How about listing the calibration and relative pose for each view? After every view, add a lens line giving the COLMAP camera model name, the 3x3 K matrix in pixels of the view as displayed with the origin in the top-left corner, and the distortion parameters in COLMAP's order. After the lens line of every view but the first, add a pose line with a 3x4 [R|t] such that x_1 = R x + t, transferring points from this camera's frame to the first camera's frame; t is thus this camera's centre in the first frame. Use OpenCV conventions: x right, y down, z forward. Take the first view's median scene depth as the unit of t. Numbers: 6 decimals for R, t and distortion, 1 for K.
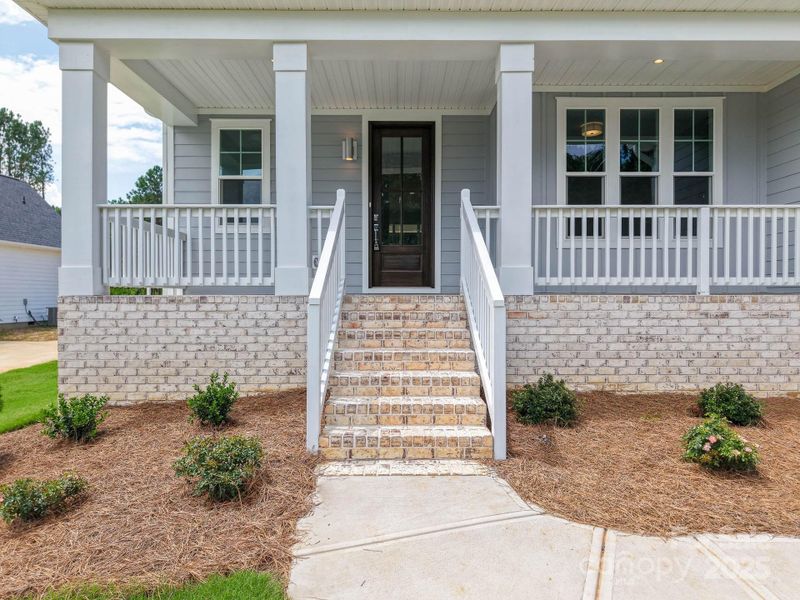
lens RADIAL K [[541.5, 0, 400.3], [0, 541.5, 289.5], [0, 0, 1]] dist [0.018715, -0.000956]
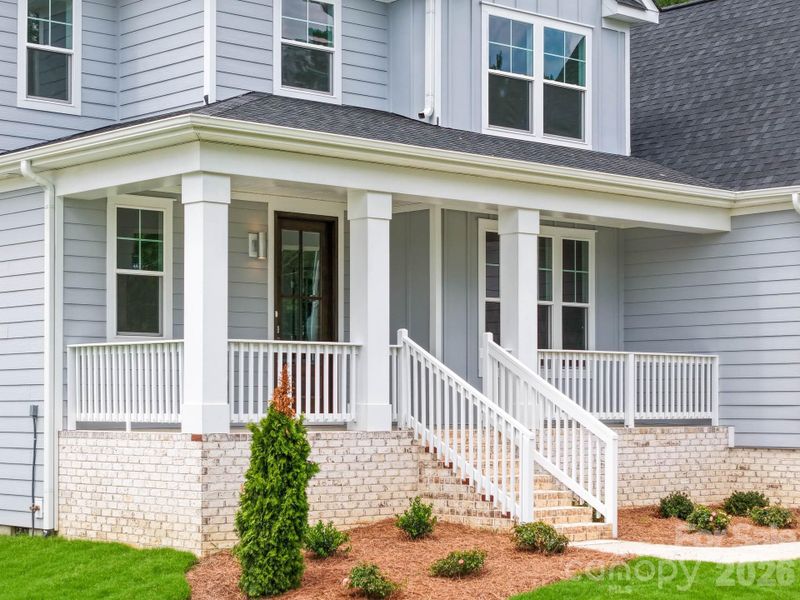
lens RADIAL K [[1759.5, 0, 400.0], [0, 1759.5, 300.0], [0, 0, 1]] dist [-0.079495, 0.264172]
pose [[0.742911, 0.040421, 0.668168, -2.389248], [-0.008497, 0.998664, -0.050968, -0.067842], [-0.669336, 0.032187, 0.742263, -1.518621]]
